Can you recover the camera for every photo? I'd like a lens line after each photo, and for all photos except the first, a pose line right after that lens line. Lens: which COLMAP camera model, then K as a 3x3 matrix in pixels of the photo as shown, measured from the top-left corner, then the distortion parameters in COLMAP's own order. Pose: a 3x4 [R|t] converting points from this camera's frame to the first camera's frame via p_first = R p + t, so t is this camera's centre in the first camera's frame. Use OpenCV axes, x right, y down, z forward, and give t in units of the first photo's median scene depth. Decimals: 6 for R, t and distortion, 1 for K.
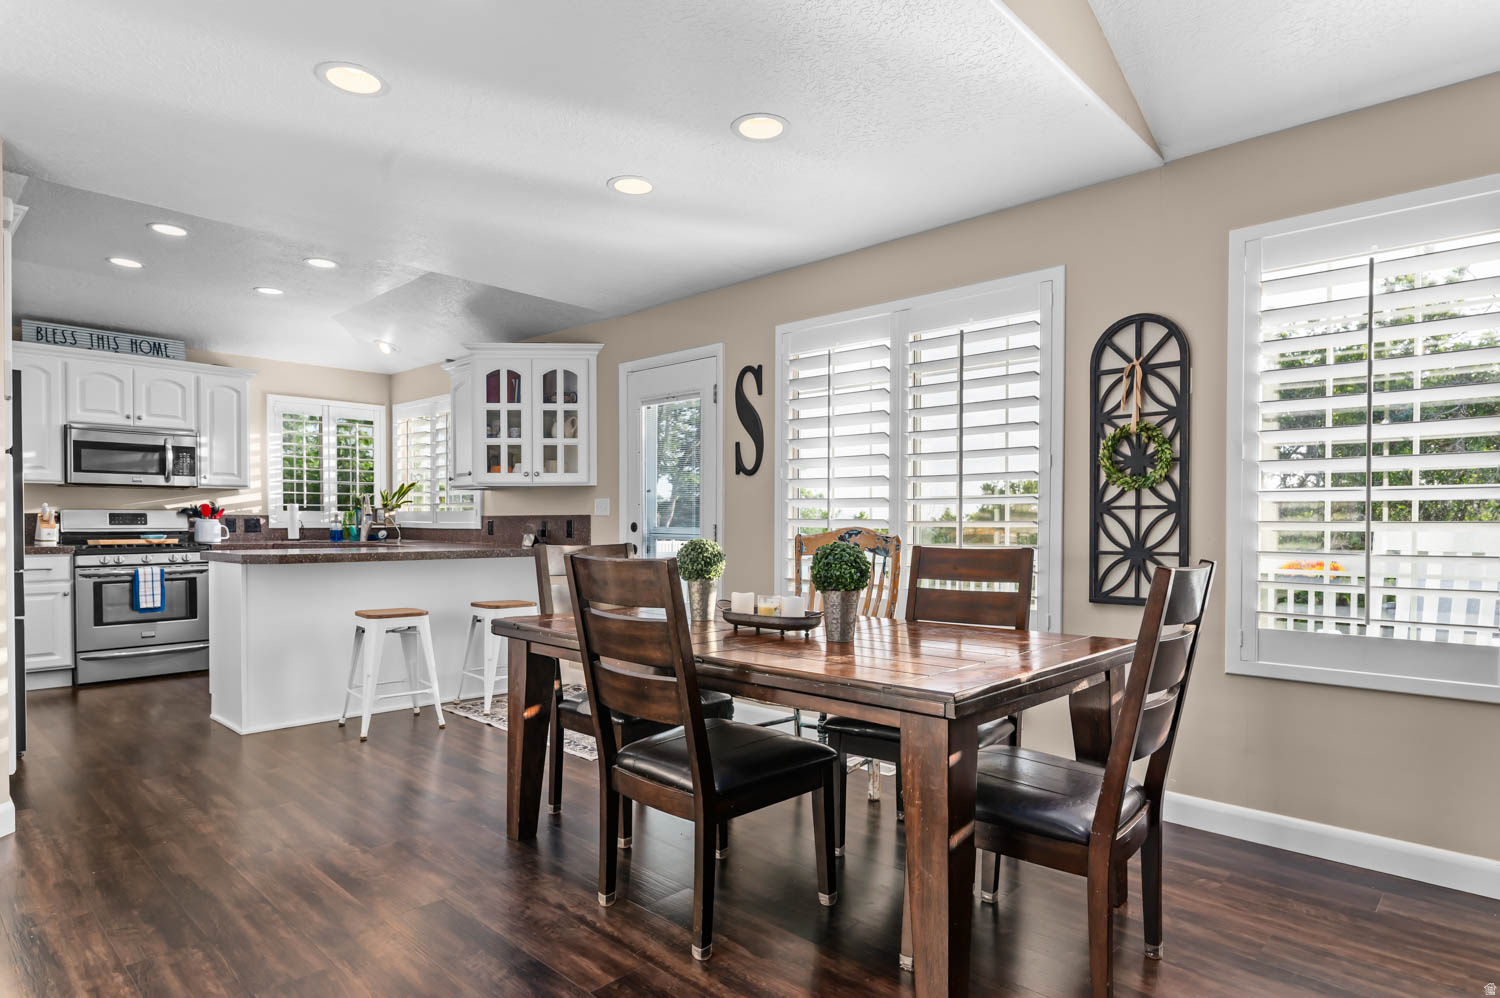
lens RADIAL K [[819.2, 0, 779.1], [0, 819.2, 539.7], [0, 0, 1]] dist [-0.014888, -0.002418]
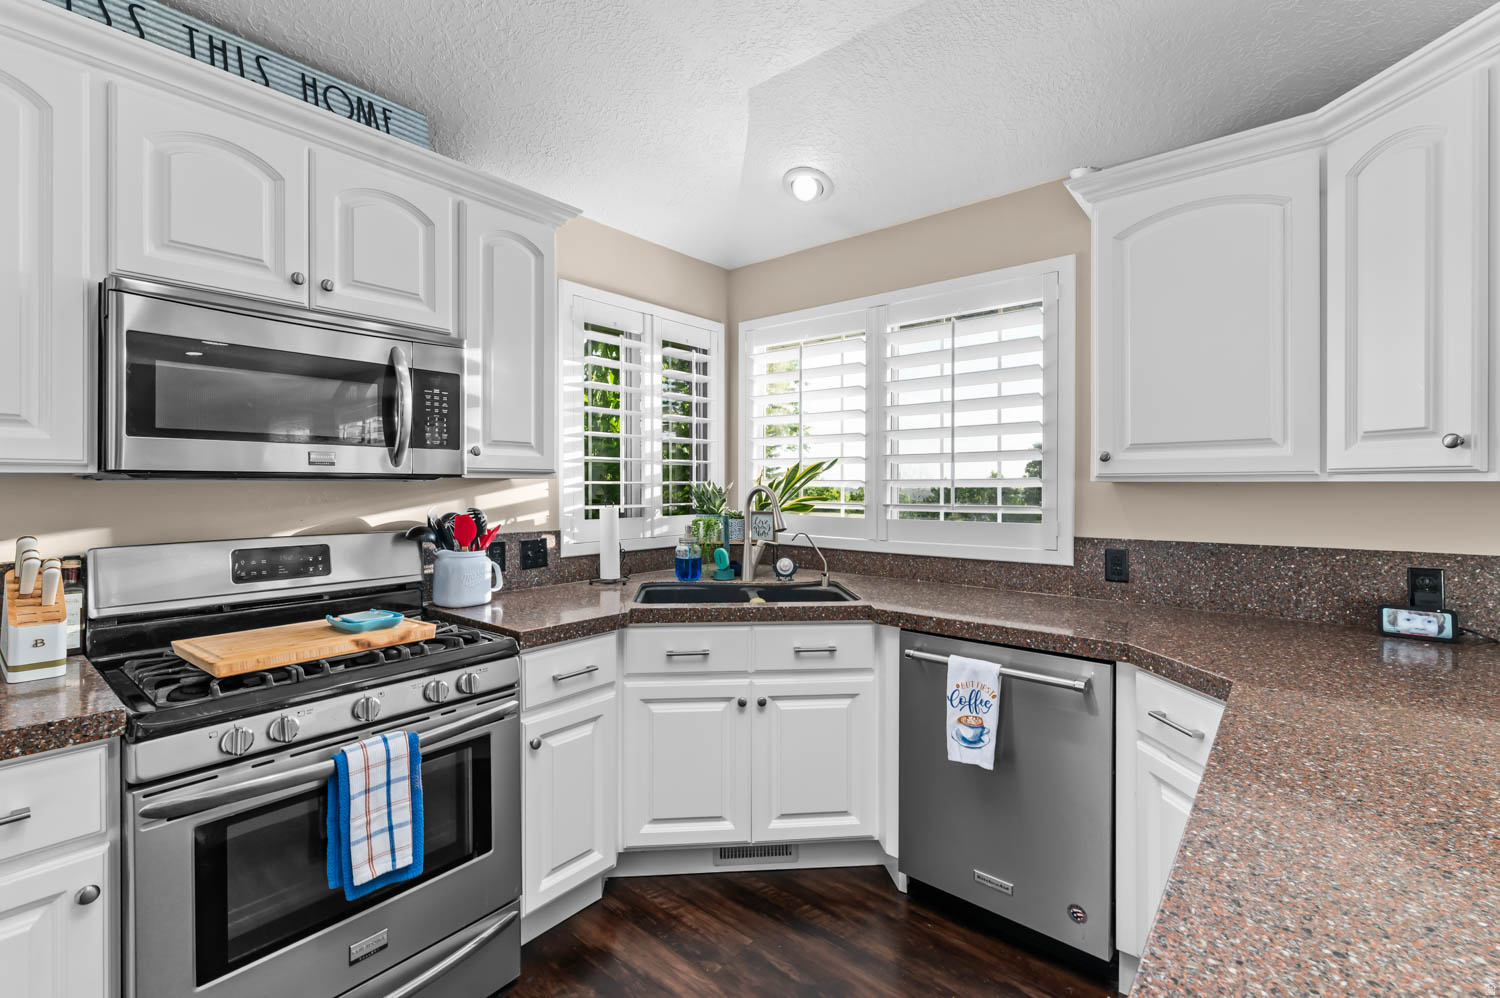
lens RADIAL K [[657.5, 0, 748.9], [0, 657.5, 486.0], [0, 0, 1]] dist [0.001728, -0.003137]
pose [[0.999666, -0.001589, 0.025811, -0.621813], [0.002091, 0.999809, -0.019441, -0.057072], [-0.025775, 0.019489, 0.999478, 0.719903]]
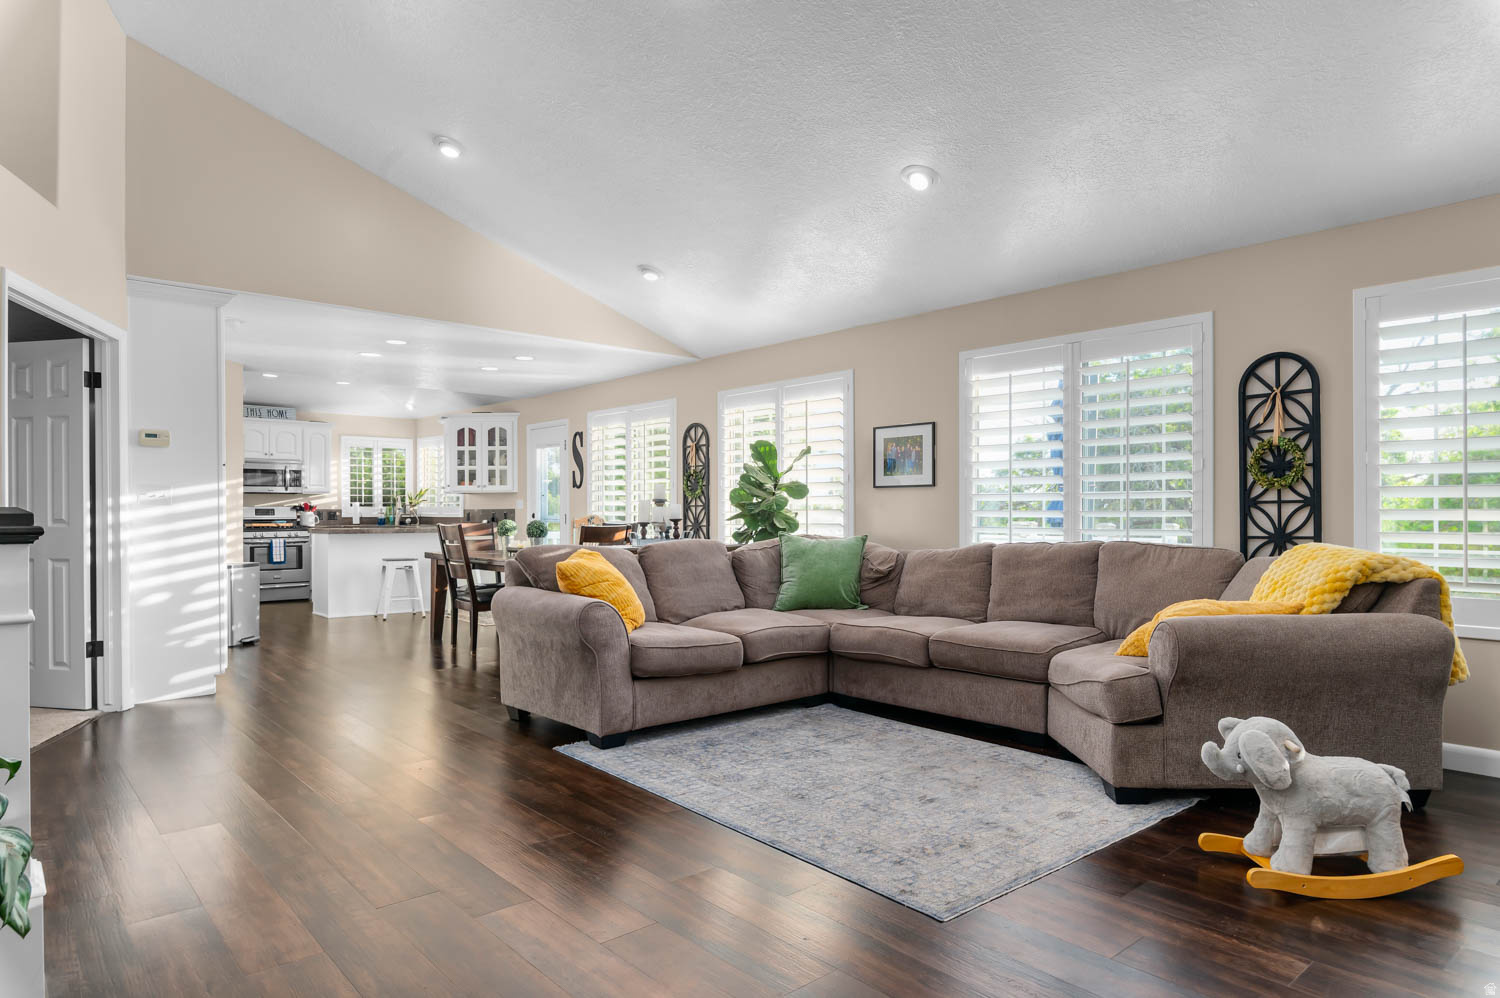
lens RADIAL K [[900.5, 0, 760.3], [0, 900.5, 511.1], [0, 0, 1]] dist [-0.003596, -0.002124]
pose [[0.992504, -0.003751, -0.122155, 0.505023], [0.000966, 0.999739, -0.022846, 0.018076], [0.122209, 0.022557, 0.992248, -0.813400]]
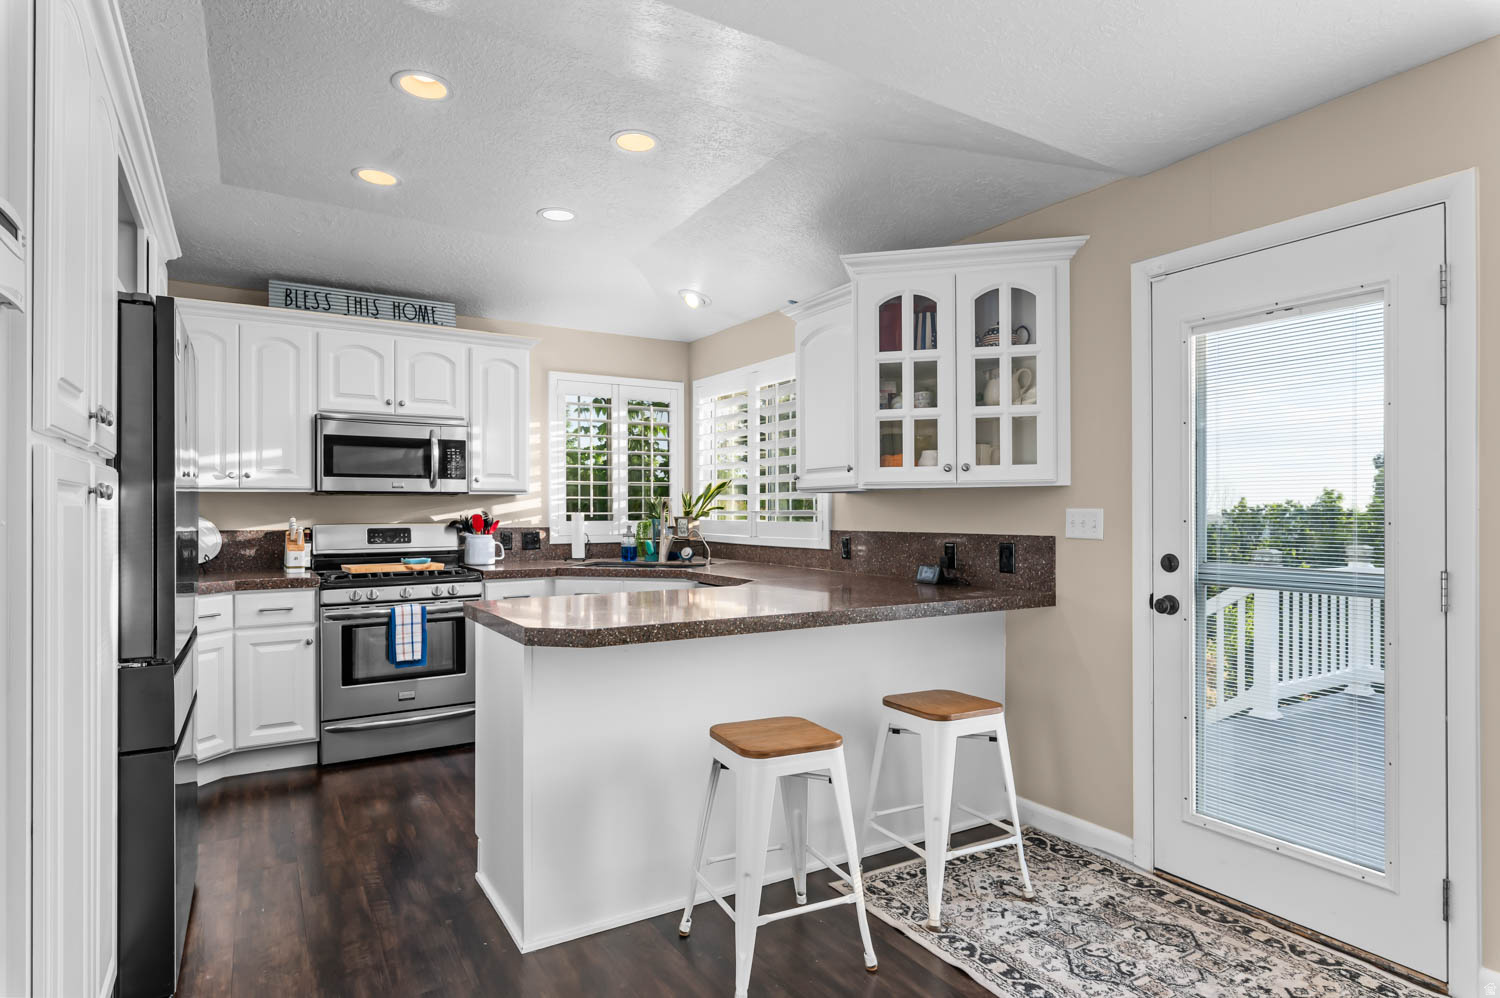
lens RADIAL K [[819.2, 0, 759.7], [0, 819.2, 511.7], [0, 0, 1]] dist [-0.014888, -0.002418]
pose [[0.958035, -0.005314, -0.286601, -0.253551], [-0.001005, 0.999760, -0.021895, -0.033302], [0.286648, 0.021264, 0.957800, 0.372320]]
